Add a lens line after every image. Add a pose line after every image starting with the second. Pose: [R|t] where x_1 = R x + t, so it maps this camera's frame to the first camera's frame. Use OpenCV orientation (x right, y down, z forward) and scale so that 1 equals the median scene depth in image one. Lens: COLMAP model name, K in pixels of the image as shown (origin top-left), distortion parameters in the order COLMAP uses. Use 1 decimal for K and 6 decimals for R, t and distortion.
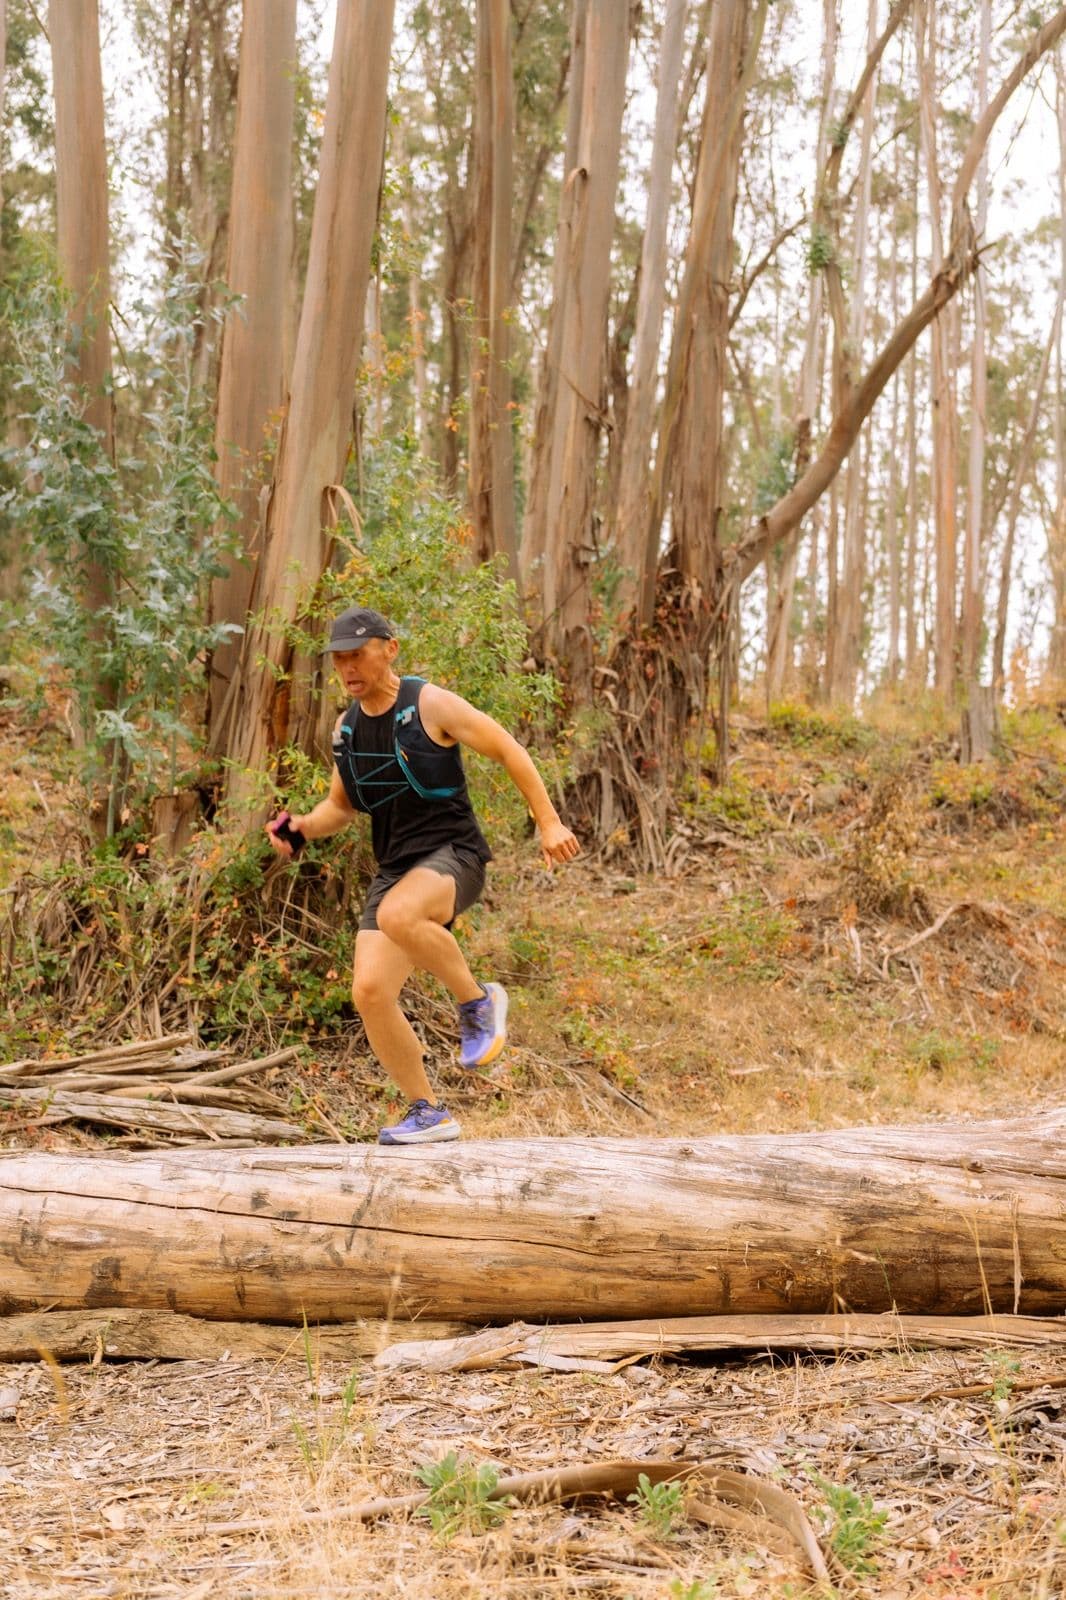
lens RADIAL K [[2251.1, 0, 533.0], [0, 2251.1, 800.0], [0, 0, 1]] dist [0.019108, 0.037614]
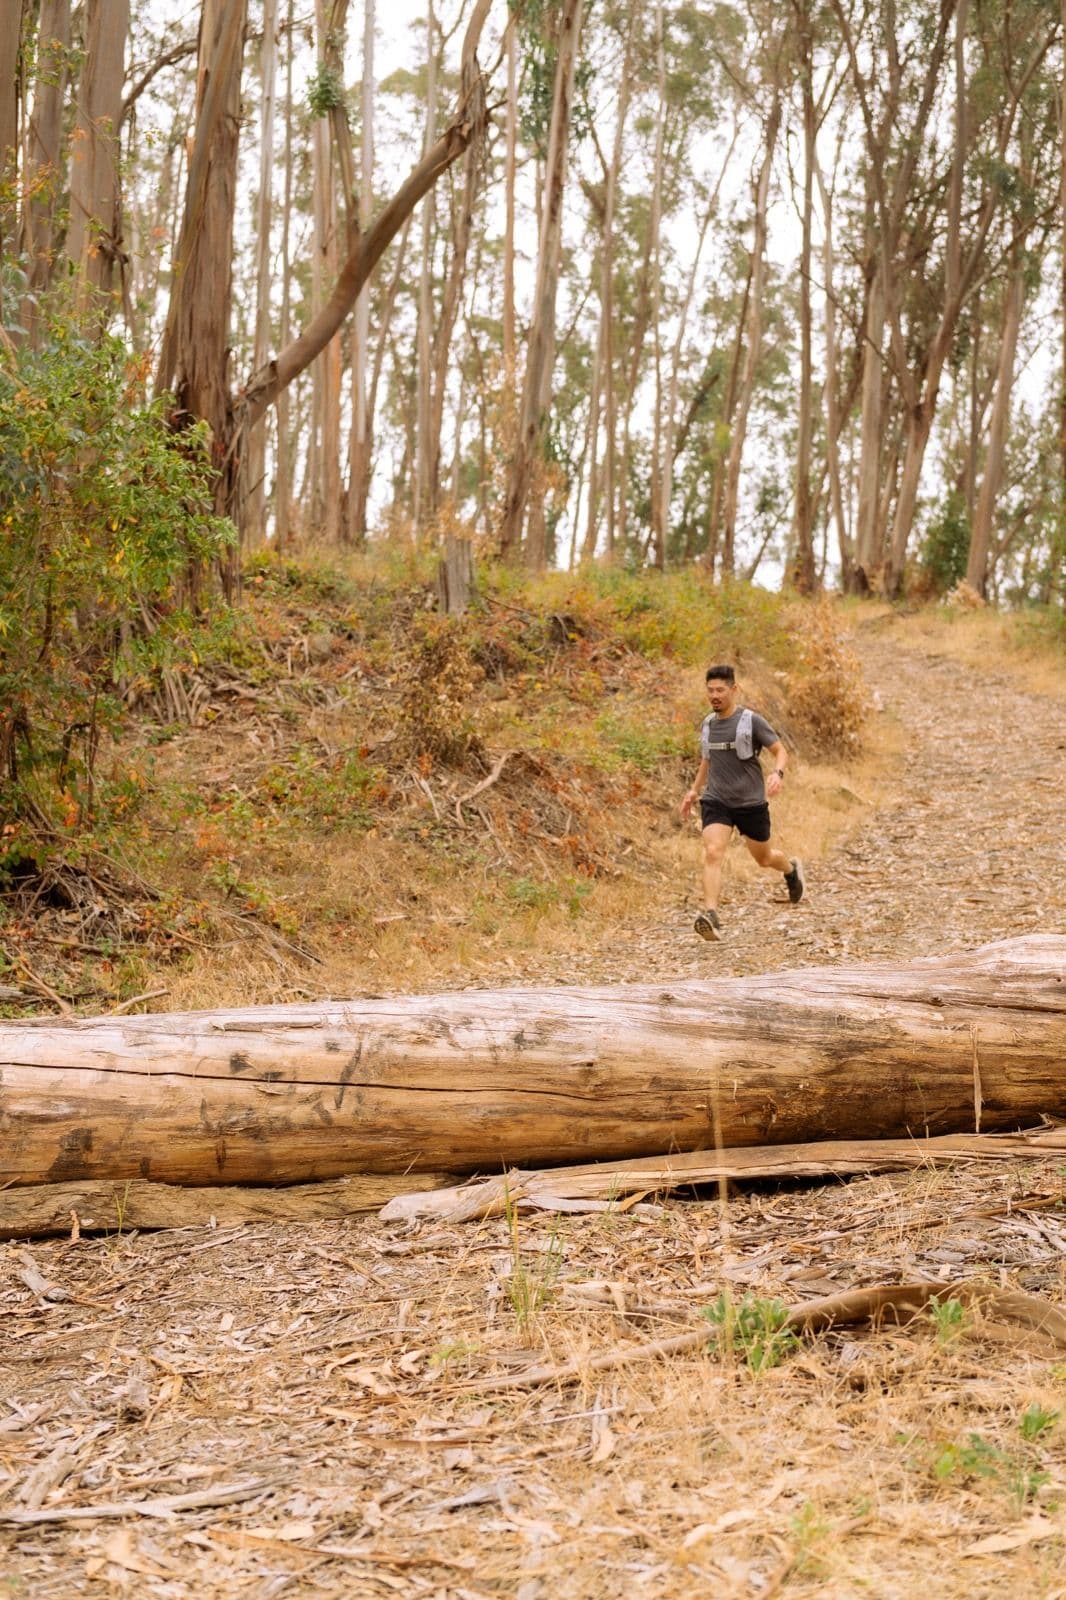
lens RADIAL K [[2251.1, 0, 533.0], [0, 2251.1, 800.0], [0, 0, 1]] dist [0.019108, 0.037614]
pose [[0.946846, -0.008283, 0.321580, -0.315111], [-0.013884, 0.997685, 0.066578, -0.002539], [-0.321387, -0.067504, 0.944539, 0.045387]]
